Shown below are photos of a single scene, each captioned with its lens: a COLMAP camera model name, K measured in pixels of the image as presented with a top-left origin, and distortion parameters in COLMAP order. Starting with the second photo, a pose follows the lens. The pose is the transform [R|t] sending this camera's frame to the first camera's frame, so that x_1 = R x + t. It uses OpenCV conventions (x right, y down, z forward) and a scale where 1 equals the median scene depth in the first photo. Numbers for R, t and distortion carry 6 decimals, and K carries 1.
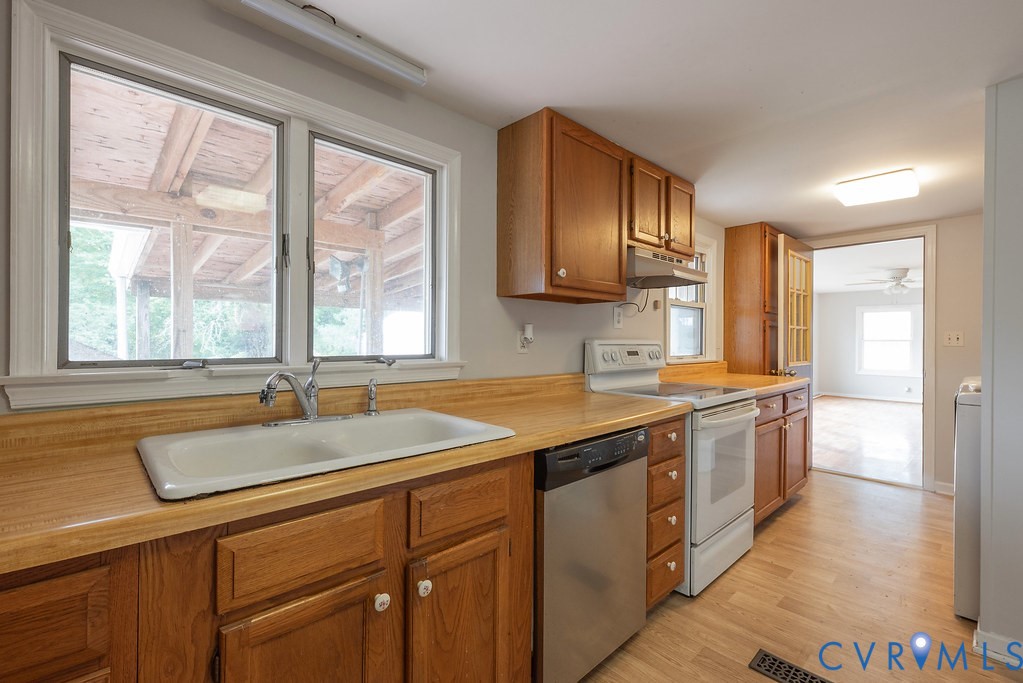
lens RADIAL K [[445.8, 0, 508.5], [0, 445.8, 341.0], [0, 0, 1]] dist [-0.000950, -0.000096]
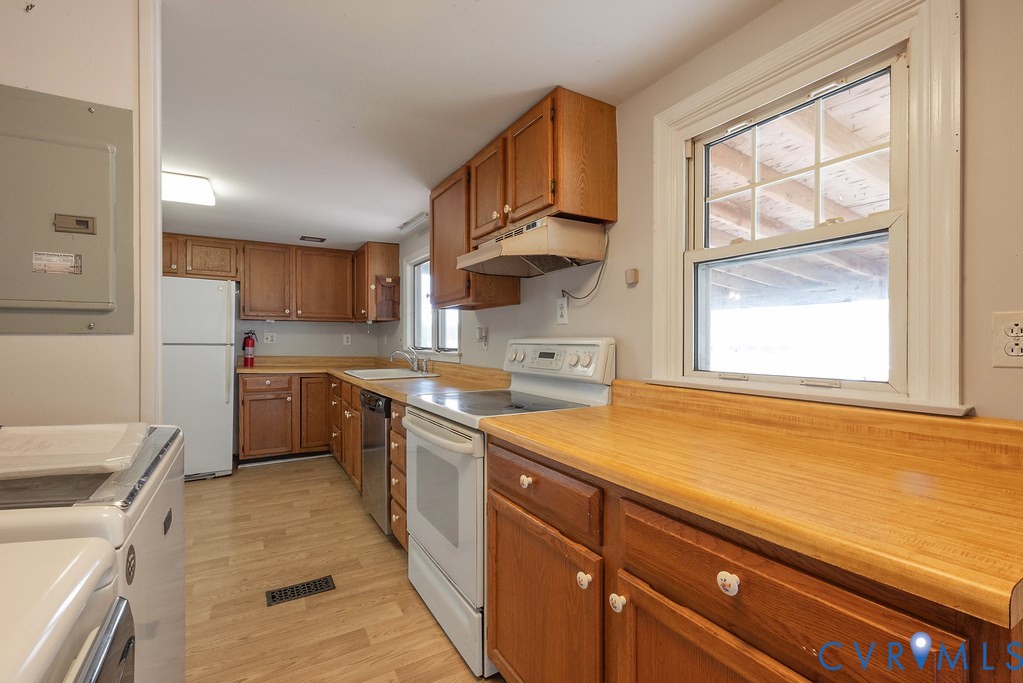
lens RADIAL K [[445.8, 0, 508.3], [0, 445.8, 342.3], [0, 0, 1]] dist [-0.000950, -0.000096]
pose [[-0.216038, -0.007391, -0.976357, 1.058159], [-0.008999, 0.999944, -0.005578, 0.009830], [0.976343, 0.007581, -0.216093, 1.094575]]
